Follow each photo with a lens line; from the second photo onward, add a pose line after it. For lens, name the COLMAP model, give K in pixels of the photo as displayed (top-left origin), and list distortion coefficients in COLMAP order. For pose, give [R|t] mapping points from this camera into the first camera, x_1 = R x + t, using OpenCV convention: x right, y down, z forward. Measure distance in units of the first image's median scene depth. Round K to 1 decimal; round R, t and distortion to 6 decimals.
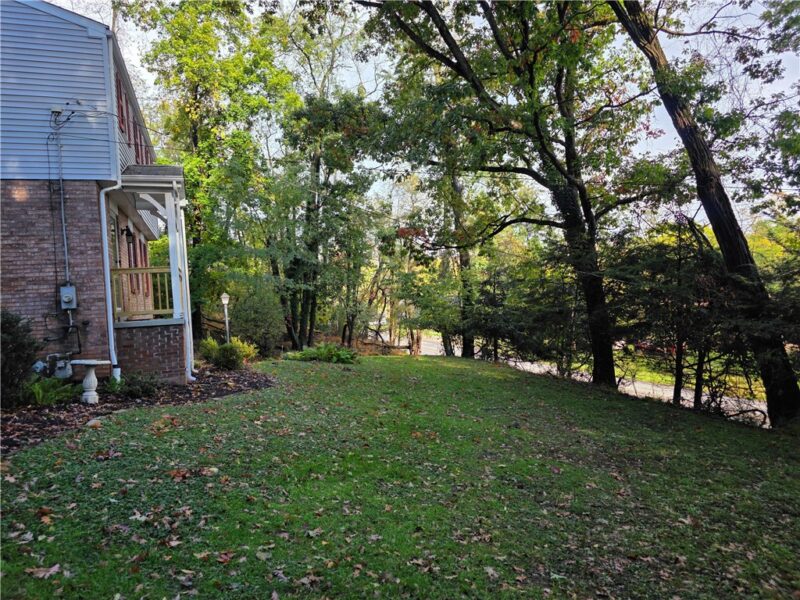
lens RADIAL K [[535.8, 0, 401.7], [0, 535.8, 296.7], [0, 0, 1]] dist [0.076015, -0.077273]
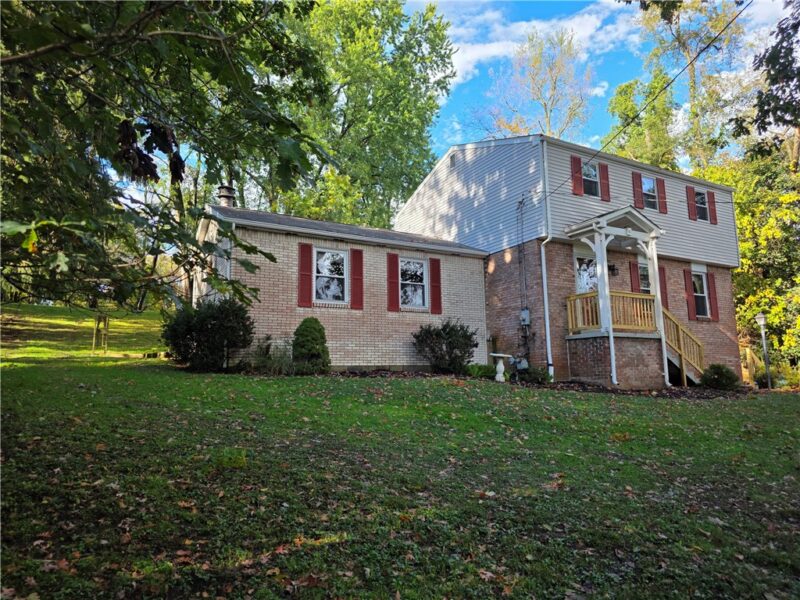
lens RADIAL K [[535.8, 0, 401.7], [0, 535.8, 296.7], [0, 0, 1]] dist [0.076015, -0.077273]
pose [[0.188871, -0.096331, -0.977266, 0.796550], [0.007278, 0.995287, -0.096700, 0.085481], [0.981975, 0.011151, 0.188682, 0.359275]]
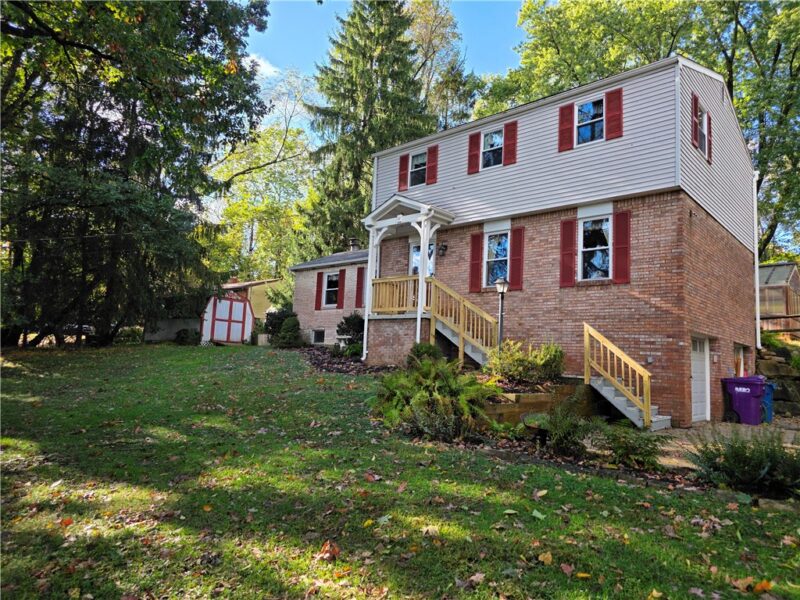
lens RADIAL K [[535.8, 0, 401.7], [0, 535.8, 296.7], [0, 0, 1]] dist [0.076015, -0.077273]
pose [[-0.876005, -0.033999, -0.481102, 0.232395], [0.011572, 0.995743, -0.091438, 0.134834], [0.482163, -0.085668, -0.871883, 2.515449]]
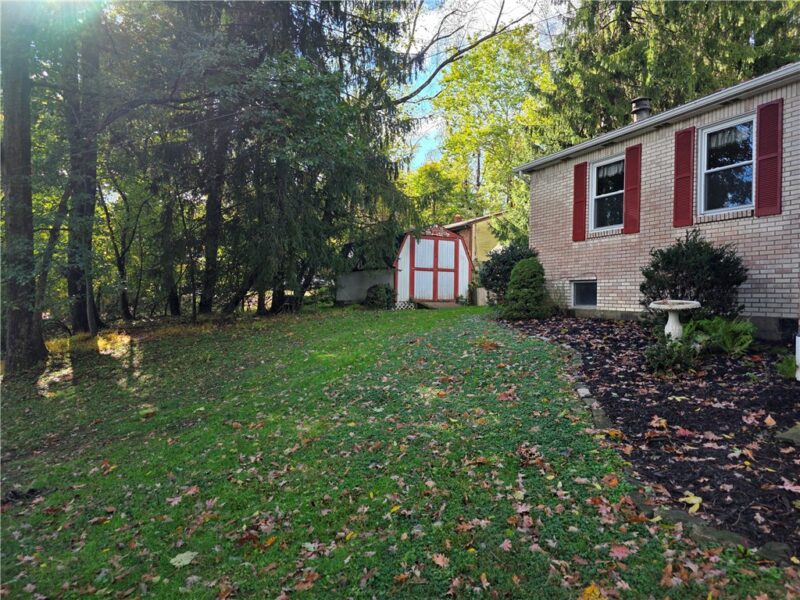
lens RADIAL K [[535.8, 0, 401.7], [0, 535.8, 296.7], [0, 0, 1]] dist [0.076015, -0.077273]
pose [[-0.996485, 0.052721, -0.065106, -0.093754], [0.052574, 0.998609, 0.003974, 0.073716], [0.065225, 0.000537, -0.997870, 1.483501]]
